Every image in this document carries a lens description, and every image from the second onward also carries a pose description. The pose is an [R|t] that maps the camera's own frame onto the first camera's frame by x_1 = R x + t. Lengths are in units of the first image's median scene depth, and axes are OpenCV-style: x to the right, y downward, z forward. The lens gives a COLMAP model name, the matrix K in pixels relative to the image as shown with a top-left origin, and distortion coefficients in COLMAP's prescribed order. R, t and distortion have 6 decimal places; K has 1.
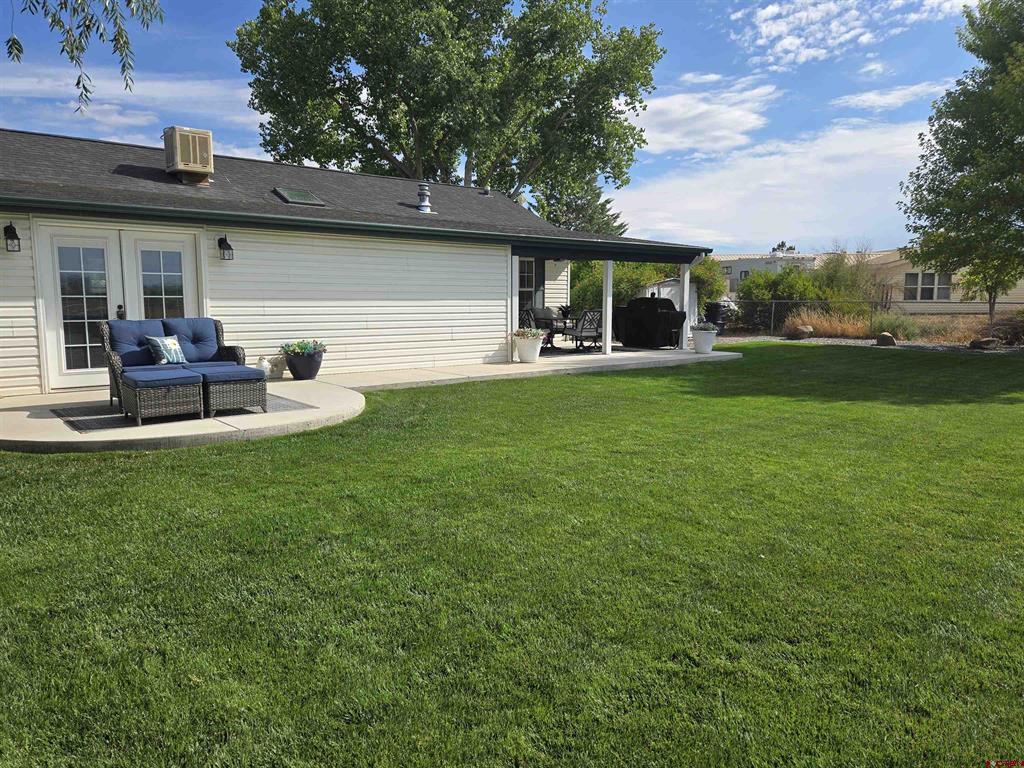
lens RADIAL K [[735.8, 0, 521.4], [0, 735.8, 392.3], [0, 0, 1]] dist [0.027234, -0.023499]
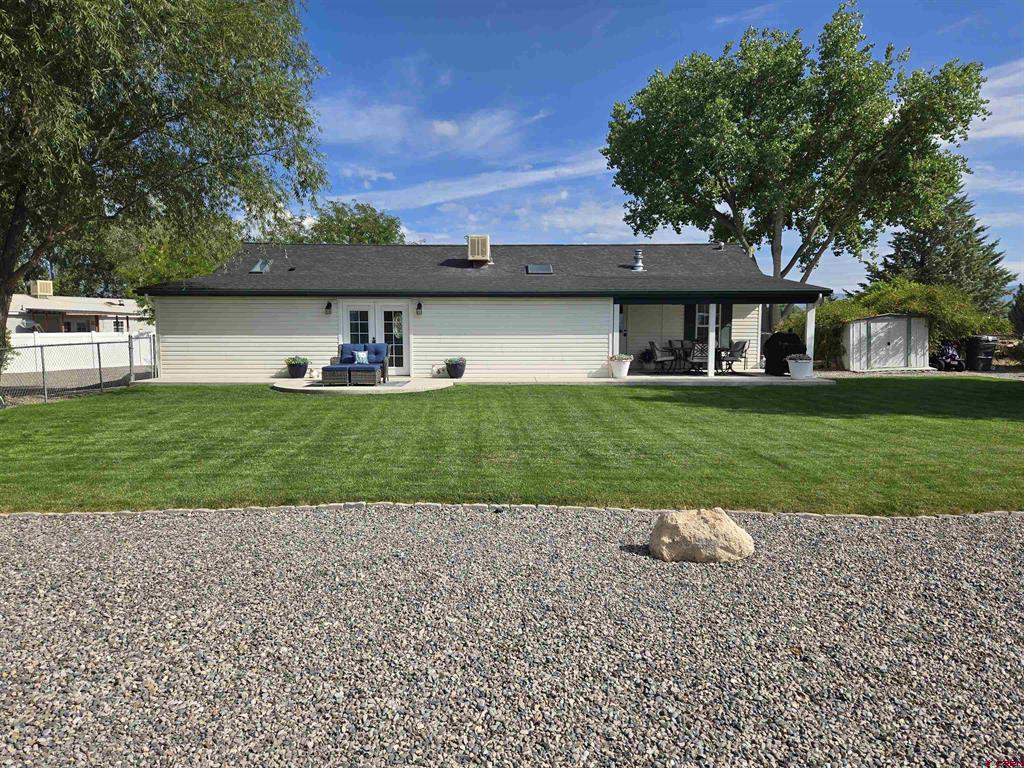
lens RADIAL K [[735.8, 0, 508.7], [0, 735.8, 376.1], [0, 0, 1]] dist [0.027234, -0.023499]
pose [[0.753802, 0.033577, -0.656244, 0.589830], [-0.079768, 0.995984, -0.040665, 0.023661], [0.652243, 0.083001, 0.753452, -0.163293]]
